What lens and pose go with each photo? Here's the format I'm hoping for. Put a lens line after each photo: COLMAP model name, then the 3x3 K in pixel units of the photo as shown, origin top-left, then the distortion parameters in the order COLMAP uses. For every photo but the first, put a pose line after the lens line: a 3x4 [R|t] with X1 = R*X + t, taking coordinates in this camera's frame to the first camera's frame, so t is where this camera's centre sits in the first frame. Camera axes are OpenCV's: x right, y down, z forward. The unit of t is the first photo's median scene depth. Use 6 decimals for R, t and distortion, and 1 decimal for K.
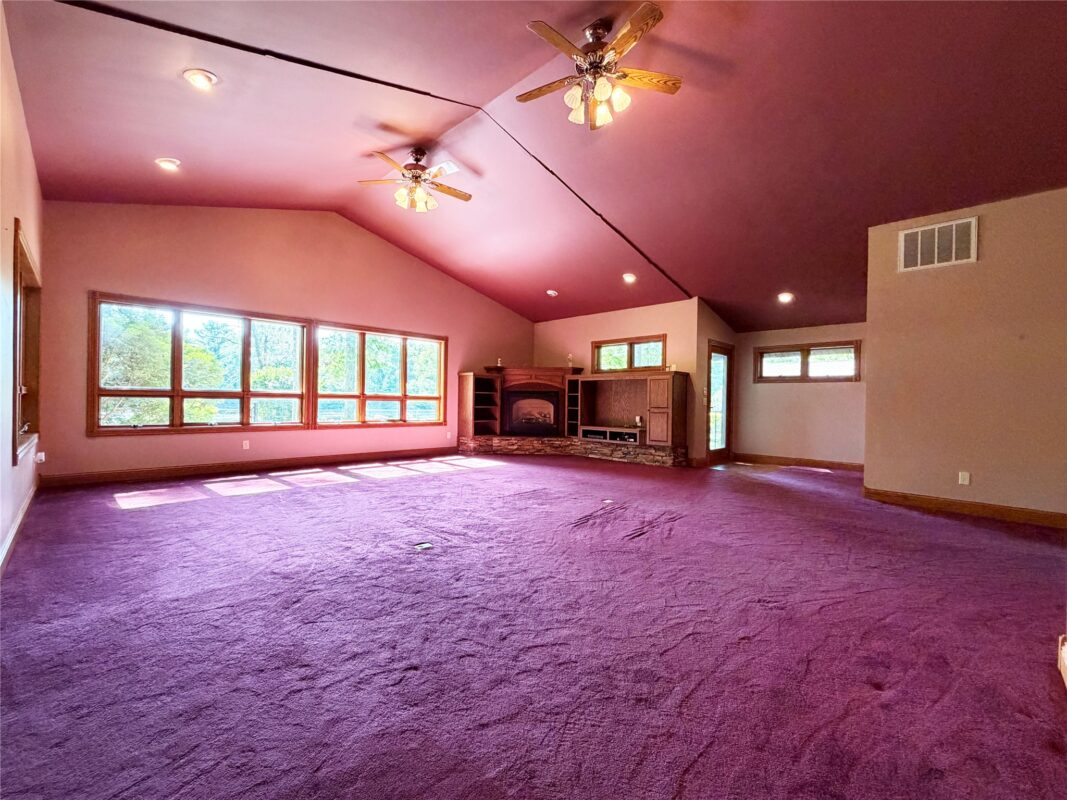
lens RADIAL K [[453.9, 0, 533.5], [0, 453.9, 400.0], [0, 0, 1]] dist [0.001087, 0.000137]
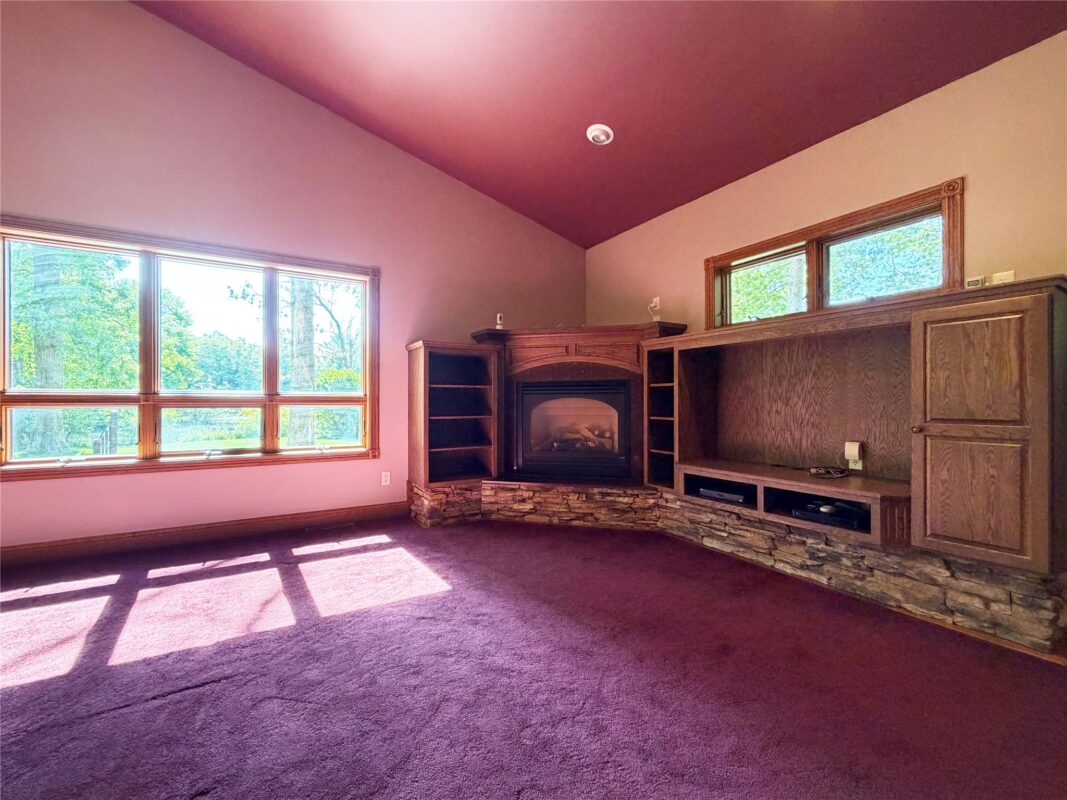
lens RADIAL K [[453.9, 0, 533.5], [0, 453.9, 400.0], [0, 0, 1]] dist [0.001087, 0.000137]
pose [[0.970821, -0.018226, -0.239113, 0.075138], [0.017827, 0.999834, -0.003829, 0.000990], [0.239143, -0.000545, 0.970984, 0.581829]]
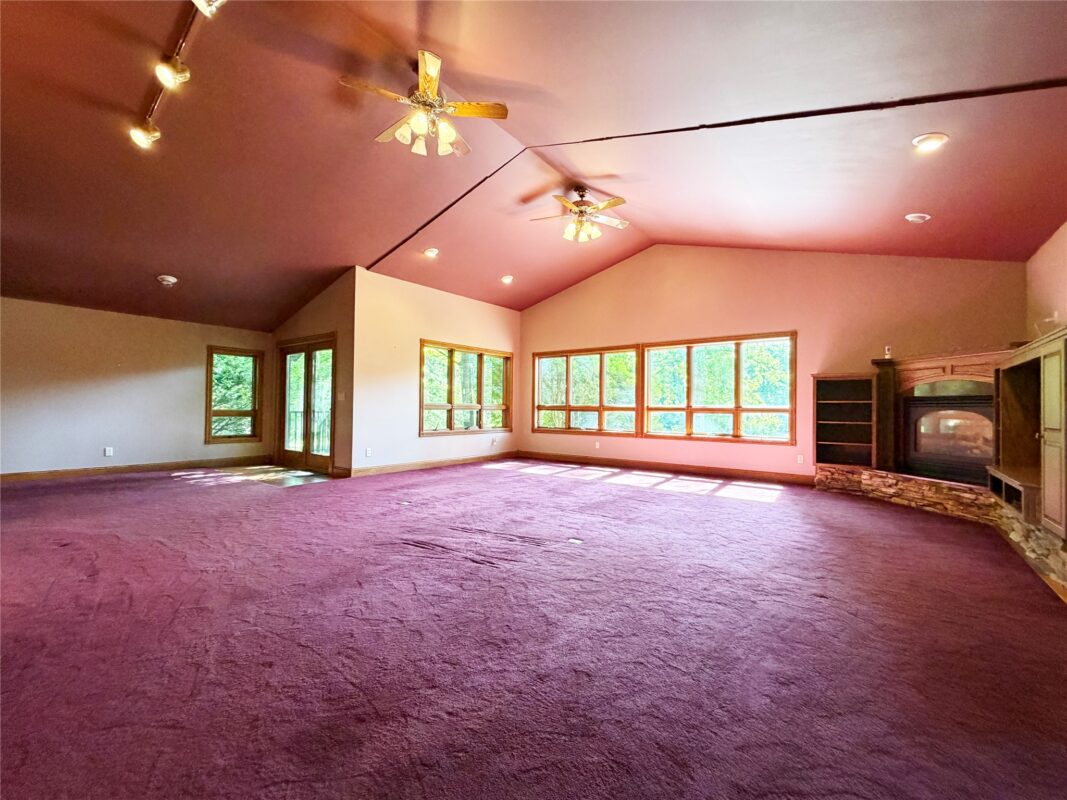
lens RADIAL K [[453.9, 0, 533.5], [0, 453.9, 400.0], [0, 0, 1]] dist [0.001087, 0.000137]
pose [[0.120350, -0.034952, -0.992116, 0.512037], [-0.008868, 0.999302, -0.036280, 0.010420], [0.992692, 0.013164, 0.119956, 0.467764]]
